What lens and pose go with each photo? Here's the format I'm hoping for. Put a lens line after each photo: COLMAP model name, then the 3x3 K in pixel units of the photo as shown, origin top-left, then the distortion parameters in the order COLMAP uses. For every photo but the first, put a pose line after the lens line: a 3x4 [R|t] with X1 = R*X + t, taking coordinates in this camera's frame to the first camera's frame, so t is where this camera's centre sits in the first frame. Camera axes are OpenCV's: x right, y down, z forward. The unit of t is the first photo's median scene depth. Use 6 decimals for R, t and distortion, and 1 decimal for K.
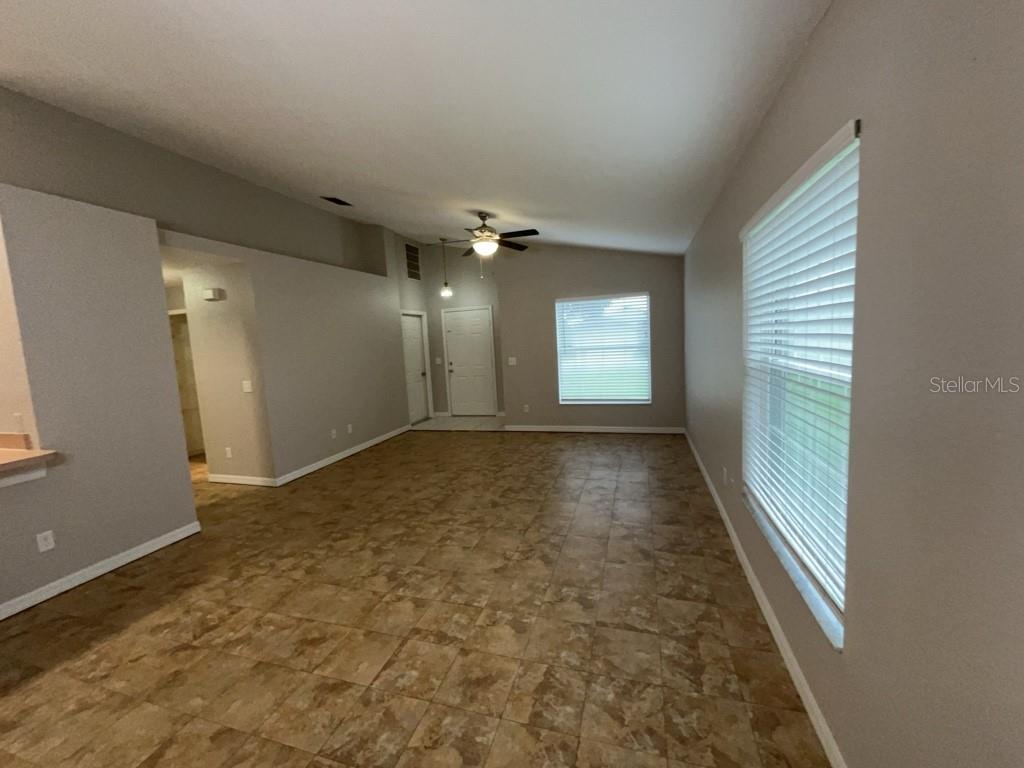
lens RADIAL K [[411.5, 0, 512.0], [0, 411.5, 384.0], [0, 0, 1]] dist [-0.010949, 0.000619]
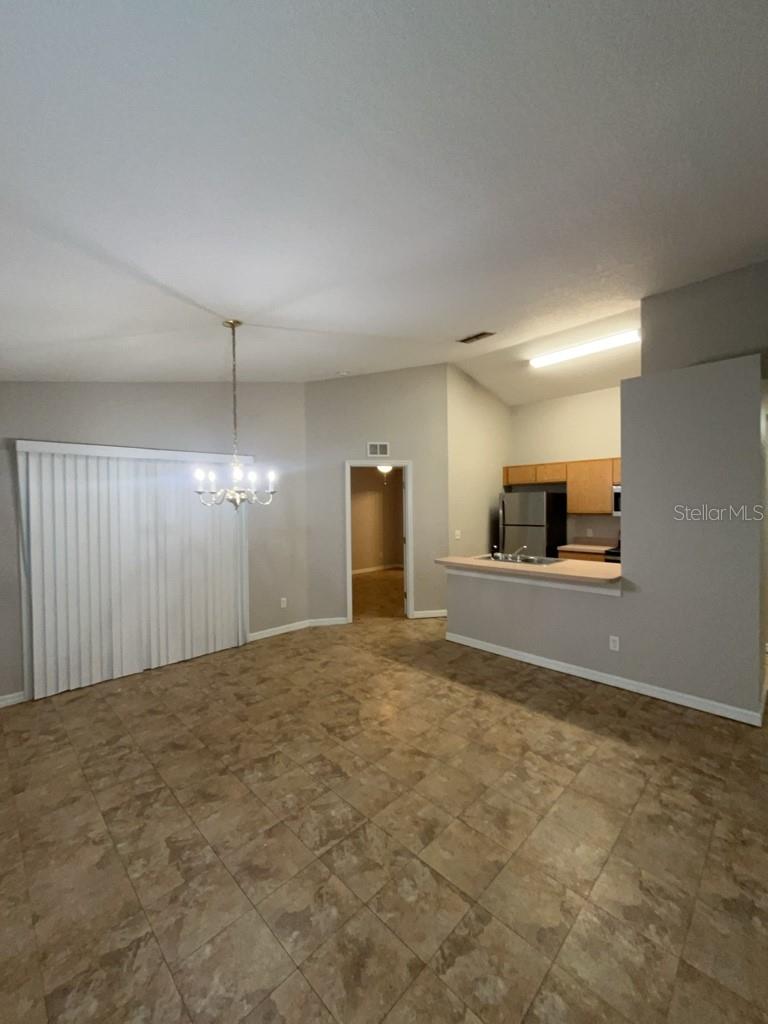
lens RADIAL K [[411.5, 0, 384.0], [0, 411.5, 512.0], [0, 0, 1]] dist [-0.010949, 0.000619]
pose [[-0.470925, 0.072082, -0.879223, 0.437839], [-0.060311, 0.991694, 0.113606, -0.180453], [0.880109, 0.106527, -0.462666, 1.121855]]
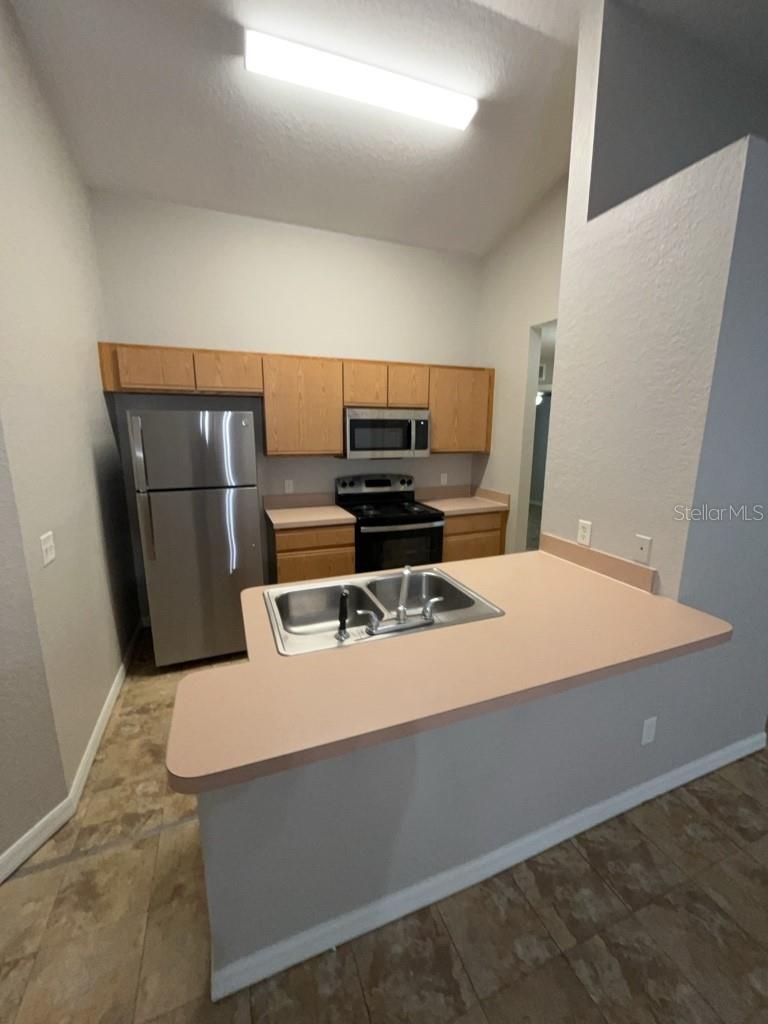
lens RADIAL K [[411.5, 0, 384.0], [0, 411.5, 512.0], [0, 0, 1]] dist [-0.010949, 0.000619]
pose [[0.620520, 0.211099, -0.755243, -1.220222], [-0.124490, 0.977391, 0.170908, -0.031821], [0.774246, -0.012031, 0.632770, 0.293339]]
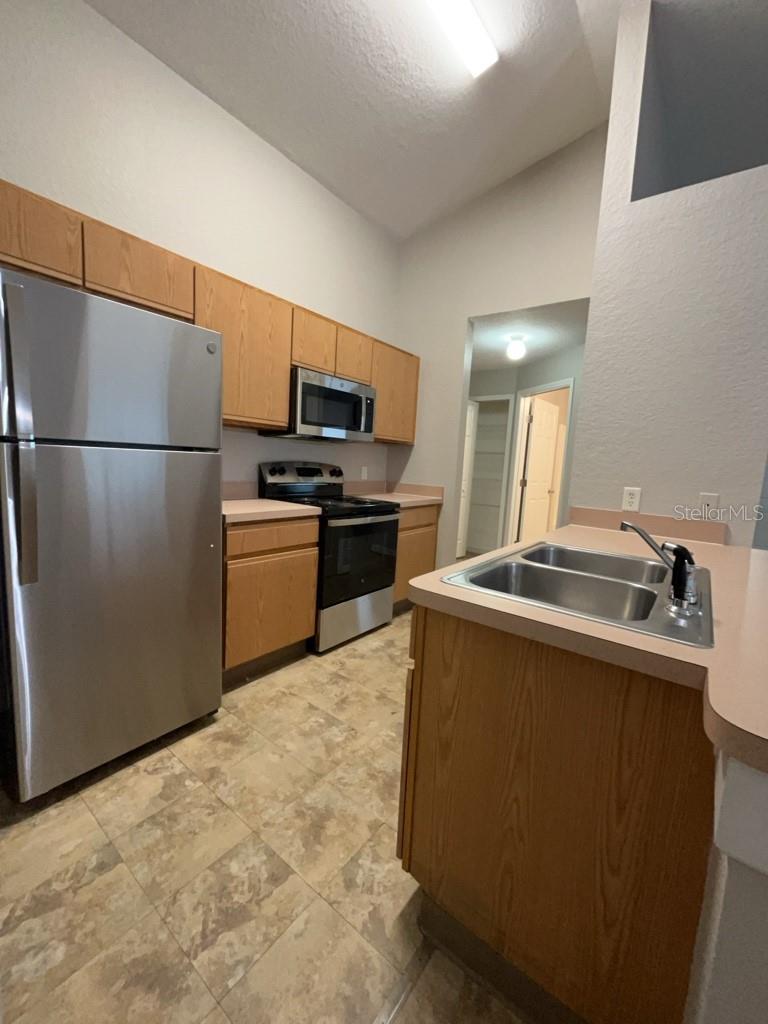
lens RADIAL K [[411.5, 0, 384.0], [0, 411.5, 512.0], [0, 0, 1]] dist [-0.010949, 0.000619]
pose [[0.929481, 0.147904, -0.337919, -1.877122], [-0.144160, 0.988888, 0.036300, 0.208053], [0.339533, 0.014974, 0.940475, 0.137797]]
